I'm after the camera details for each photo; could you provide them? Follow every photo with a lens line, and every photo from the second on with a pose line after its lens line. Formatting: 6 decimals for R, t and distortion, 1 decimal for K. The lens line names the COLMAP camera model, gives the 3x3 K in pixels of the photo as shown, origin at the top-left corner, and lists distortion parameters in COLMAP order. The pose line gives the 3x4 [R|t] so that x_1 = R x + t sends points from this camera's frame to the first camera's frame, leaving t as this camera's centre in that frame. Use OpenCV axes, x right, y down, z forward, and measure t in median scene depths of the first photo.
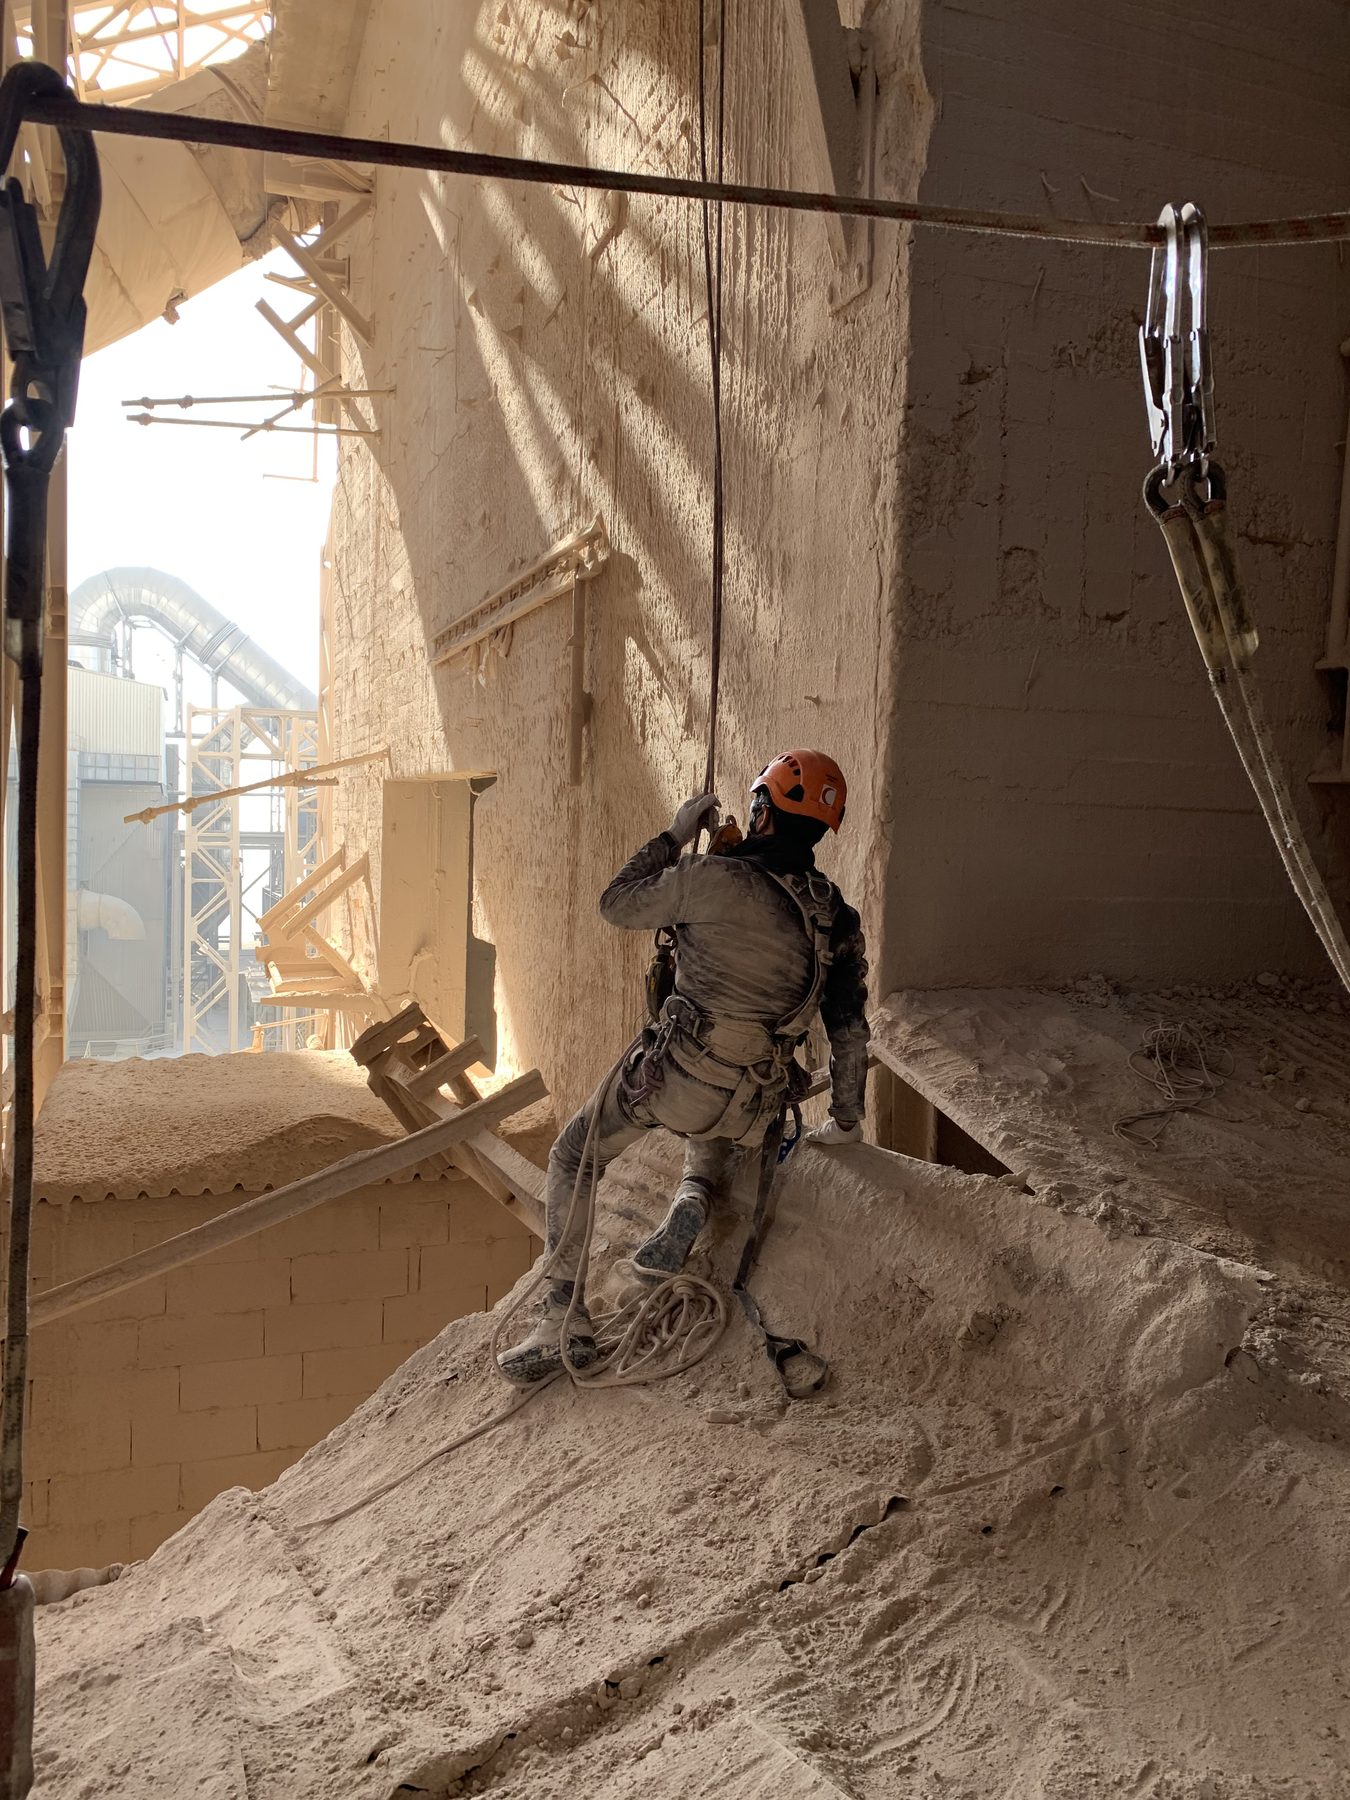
lens RADIAL K [[1375.9, 0, 675.0], [0, 1375.9, 900.0], [0, 0, 1]] dist [0.037733, -0.040590]
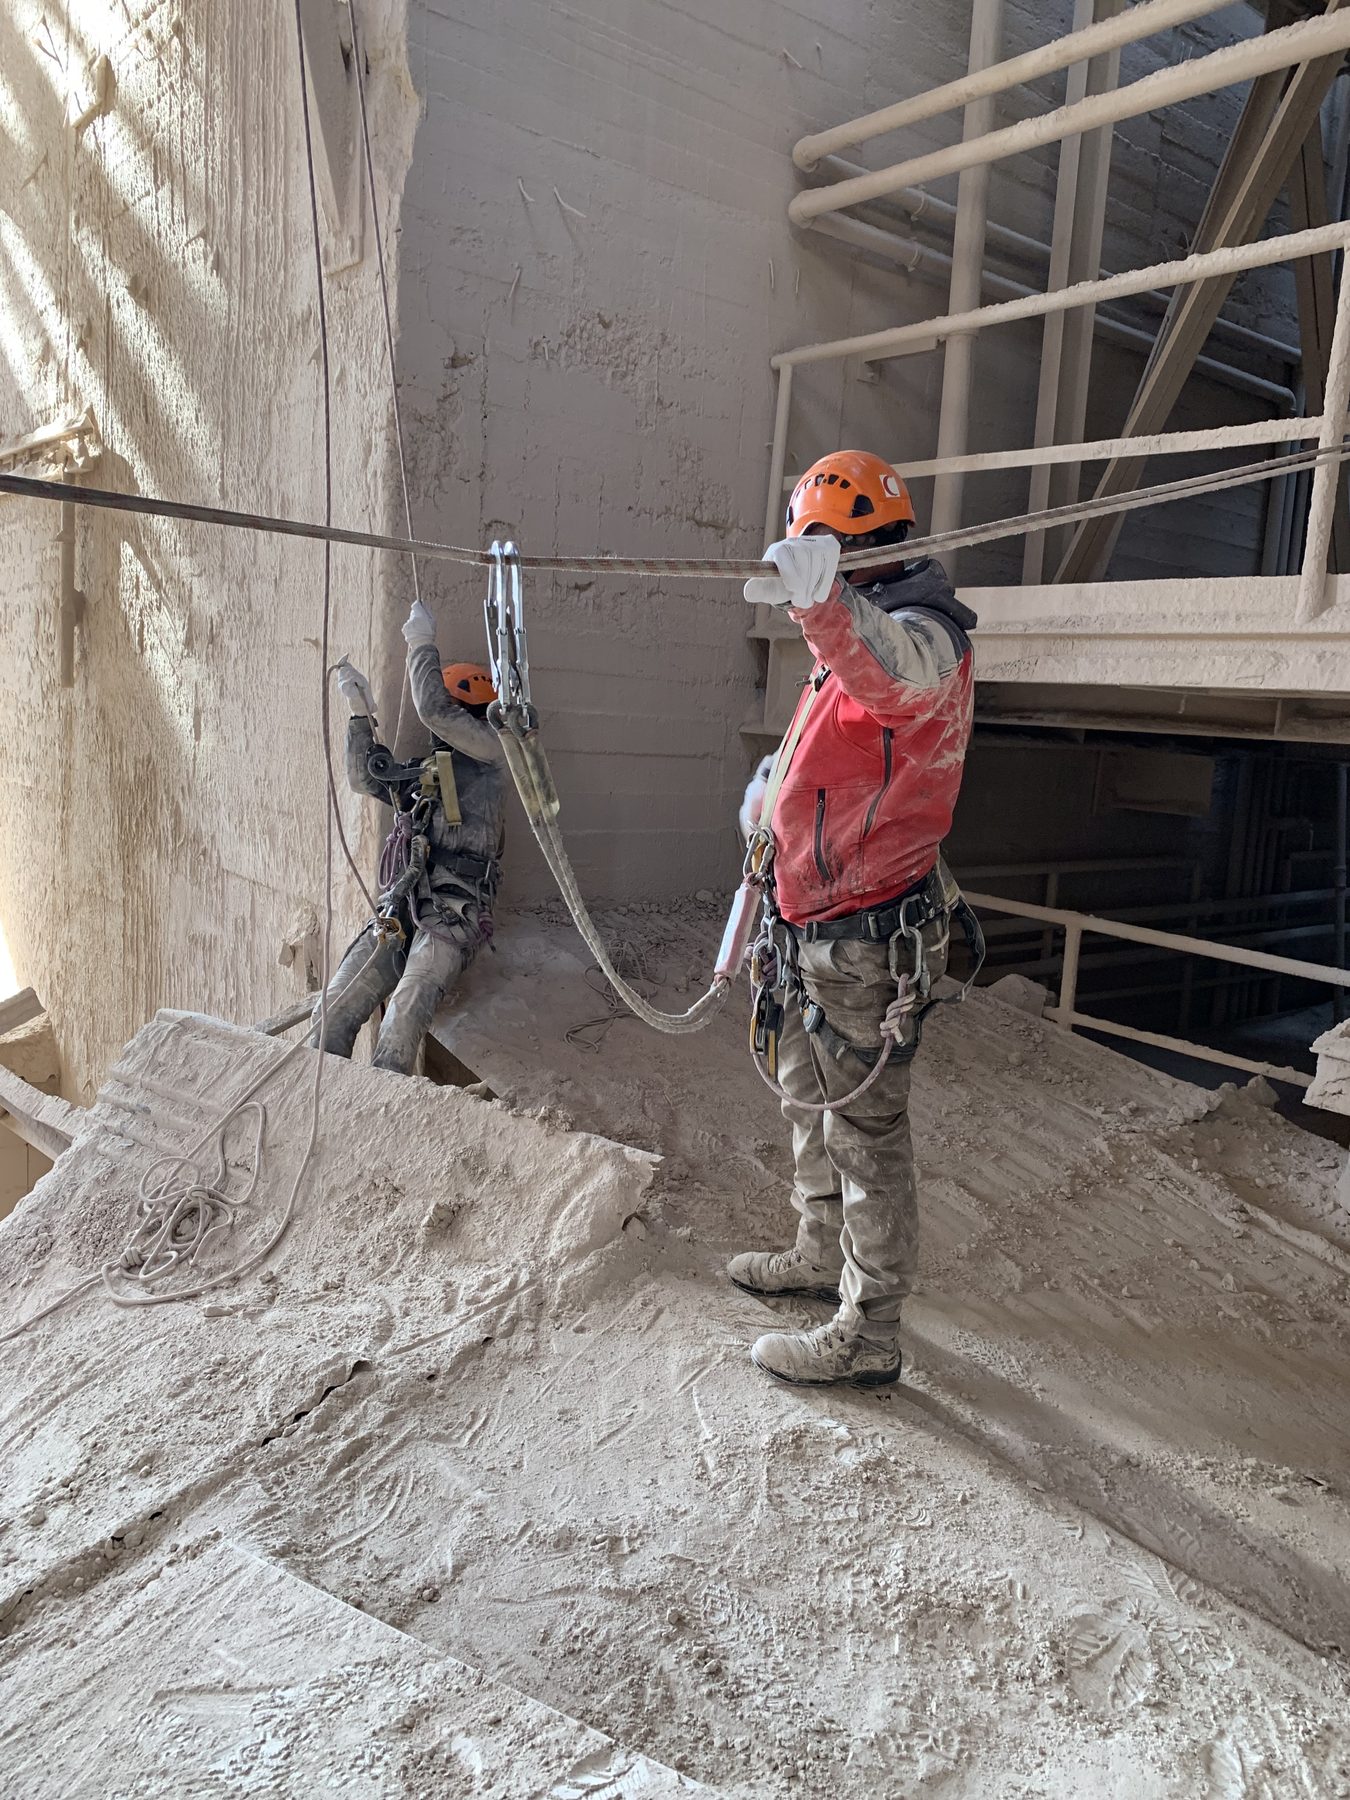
lens RADIAL K [[1382.6, 0, 670.0], [0, 1382.6, 880.1], [0, 0, 1]] dist [0.009260, 0.000212]
pose [[0.943612, -0.009812, 0.330908, 0.010377], [-0.017435, 0.996701, 0.079272, -0.083215], [-0.330594, -0.080571, 0.940327, -0.184182]]
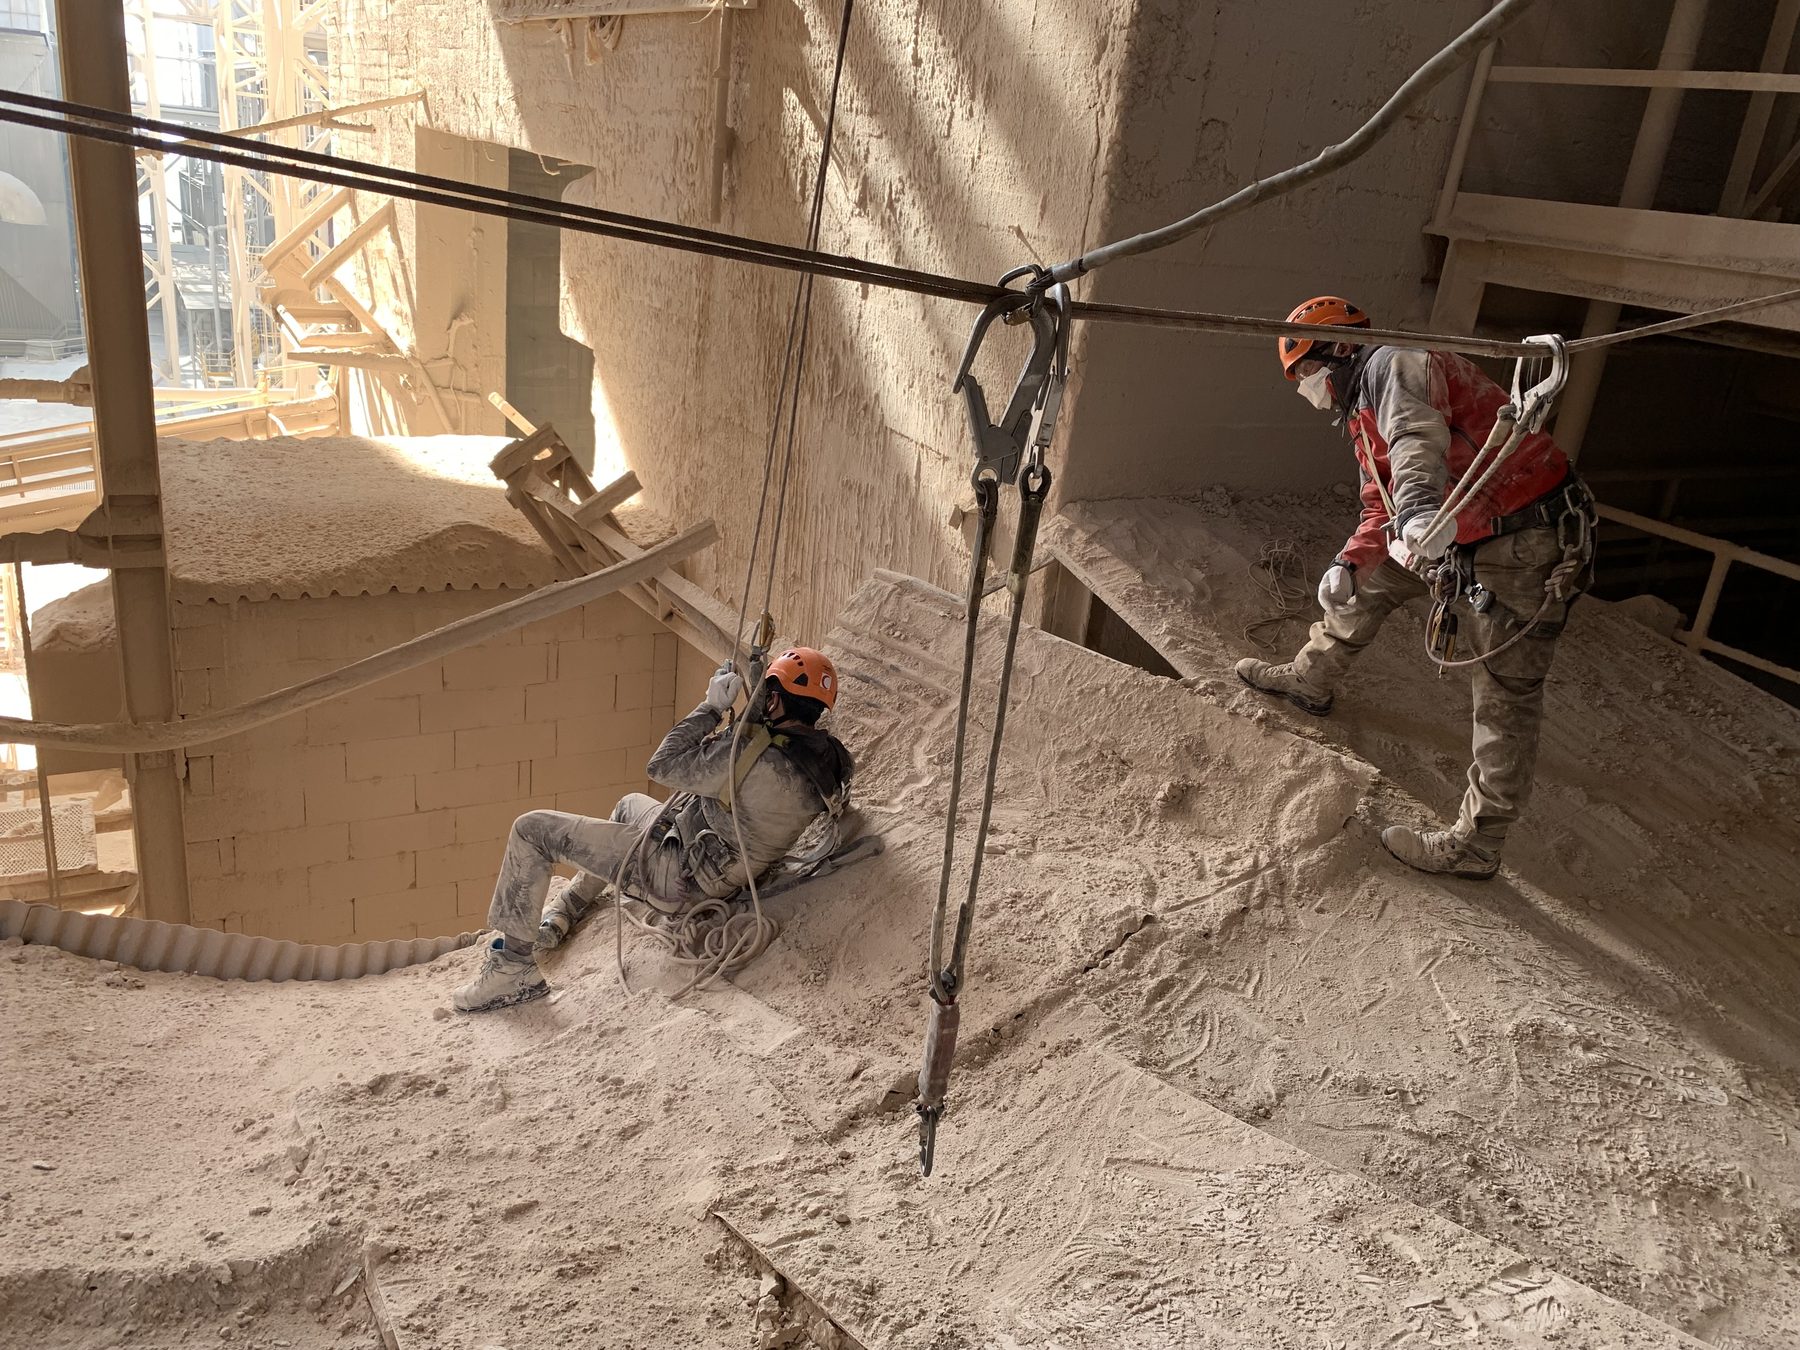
lens RADIAL K [[1375.9, 0, 898.0], [0, 1375.9, 658.9], [0, 0, 1]] dist [0.037733, -0.040590]
pose [[0.982140, 0.022446, 0.186806, -0.318671], [-0.076818, 0.954174, 0.289223, -0.209140], [-0.171754, -0.298408, 0.938857, -0.249131]]
